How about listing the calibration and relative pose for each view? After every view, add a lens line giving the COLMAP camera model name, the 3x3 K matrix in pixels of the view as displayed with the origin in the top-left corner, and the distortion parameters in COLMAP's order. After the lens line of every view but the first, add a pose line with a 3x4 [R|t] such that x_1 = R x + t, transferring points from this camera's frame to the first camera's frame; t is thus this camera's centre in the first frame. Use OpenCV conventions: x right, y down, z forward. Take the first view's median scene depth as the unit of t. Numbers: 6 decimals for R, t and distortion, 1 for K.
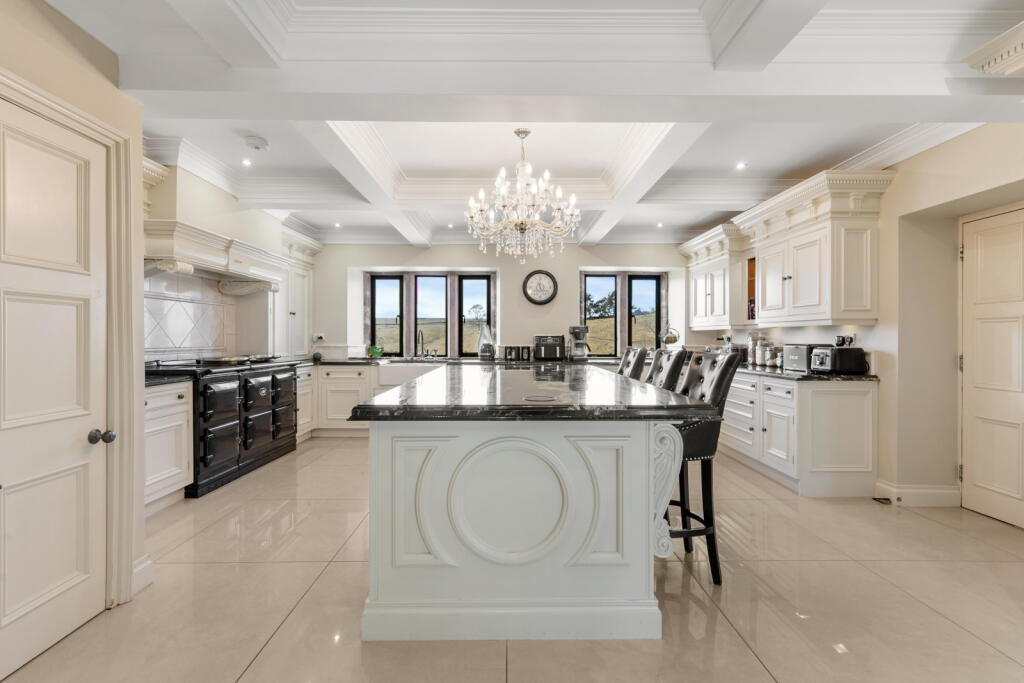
lens RADIAL K [[464.8, 0, 513.5], [0, 464.8, 340.0], [0, 0, 1]] dist [0.012770, -0.000510]
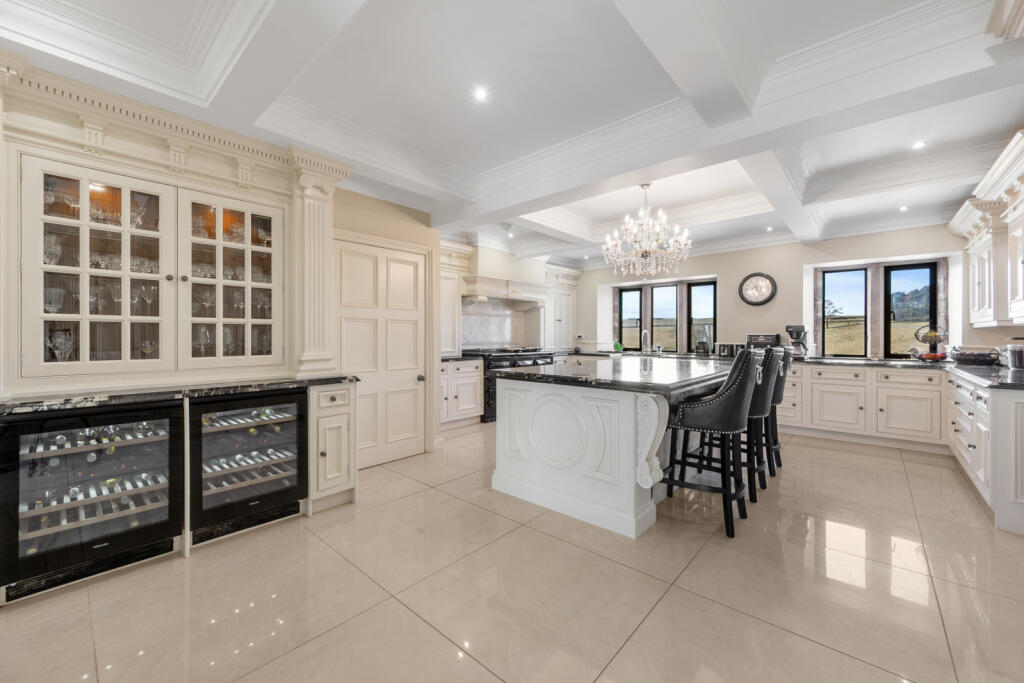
lens RADIAL K [[407.1, 0, 509.6], [0, 407.1, 336.8], [0, 0, 1]] dist [0.002968, 0.000335]
pose [[0.735352, 0.000650, -0.677685, 0.292089], [-0.003650, 0.999989, -0.003001, 0.000834], [0.677676, 0.004680, 0.735346, -0.072841]]
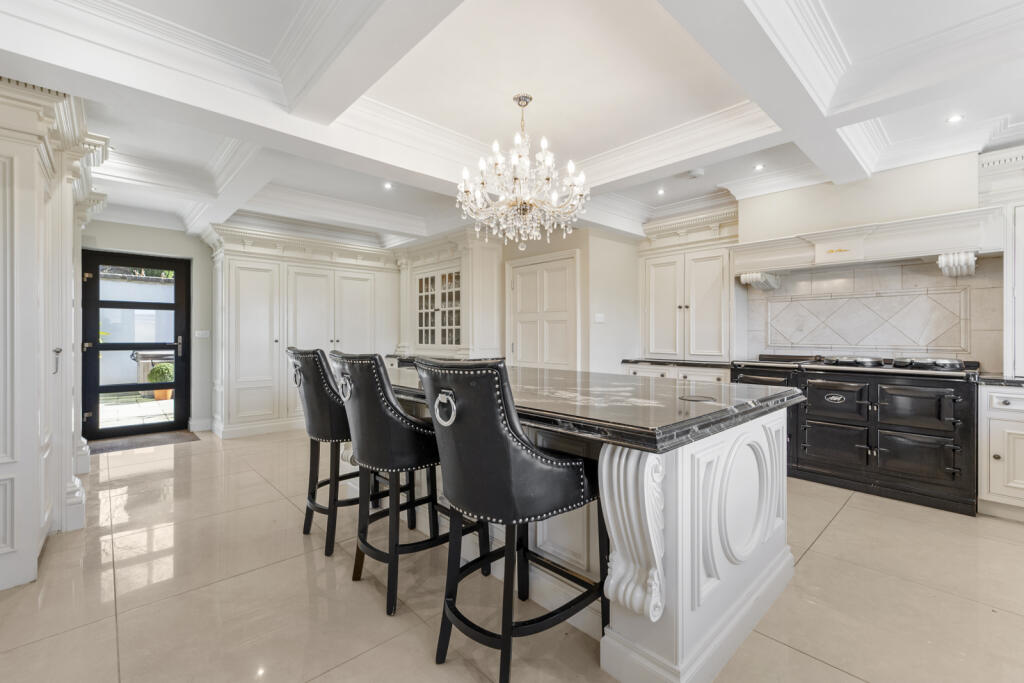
lens RADIAL K [[440.5, 0, 512.4], [0, 440.5, 335.7], [0, 0, 1]] dist [-0.003003, -0.000350]
pose [[-0.745273, 0.003103, -0.666752, 0.320955], [-0.002878, 0.999965, 0.007870, -0.006466], [0.666753, 0.007784, -0.745238, 0.888931]]
